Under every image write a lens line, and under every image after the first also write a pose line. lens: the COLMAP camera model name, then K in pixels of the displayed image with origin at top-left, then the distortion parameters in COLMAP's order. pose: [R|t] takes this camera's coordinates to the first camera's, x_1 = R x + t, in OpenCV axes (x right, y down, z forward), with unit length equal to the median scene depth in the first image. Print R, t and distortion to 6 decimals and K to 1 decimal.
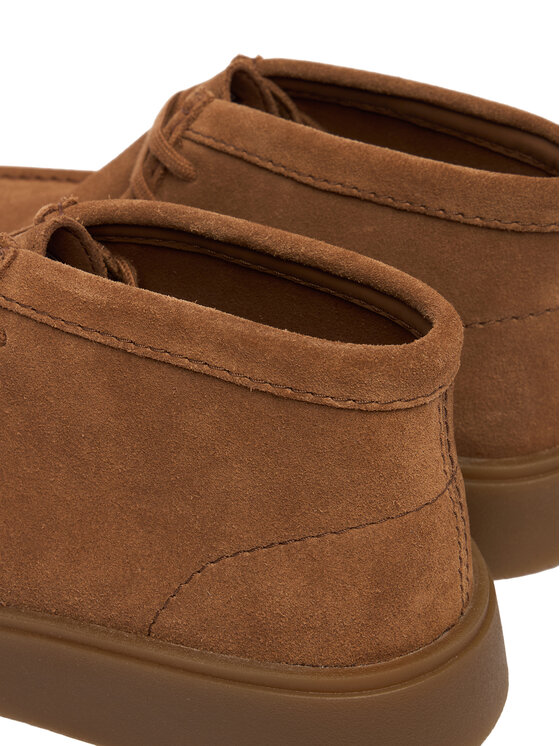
lens RADIAL K [[1913.1, 0, 280.0], [0, 1913.1, 373.0], [0, 0, 1]] dist [-1.142864, 24.673661]
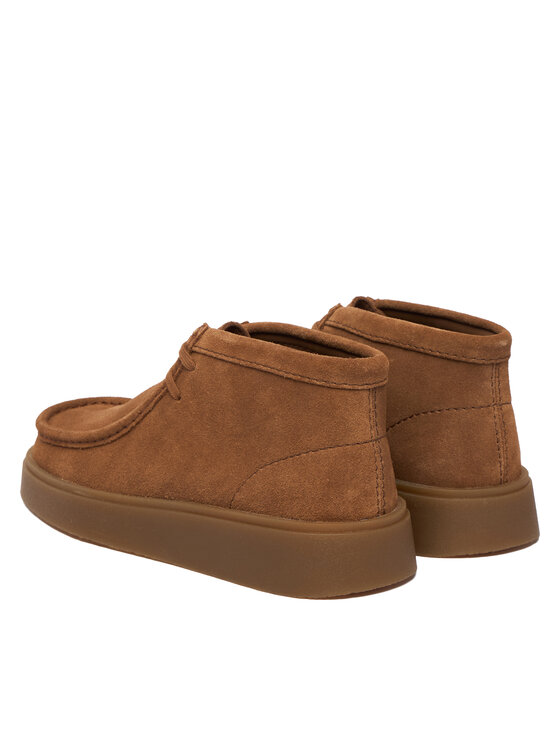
lens RADIAL K [[1913.1, 0, 280.0], [0, 1913.1, 373.0], [0, 0, 1]] dist [-1.142864, 24.673661]
pose [[0.942864, 0.093510, -0.319785, 0.647202], [-0.199019, 0.927826, -0.315484, 0.662928], [0.267204, 0.361102, 0.893425, -0.914447]]
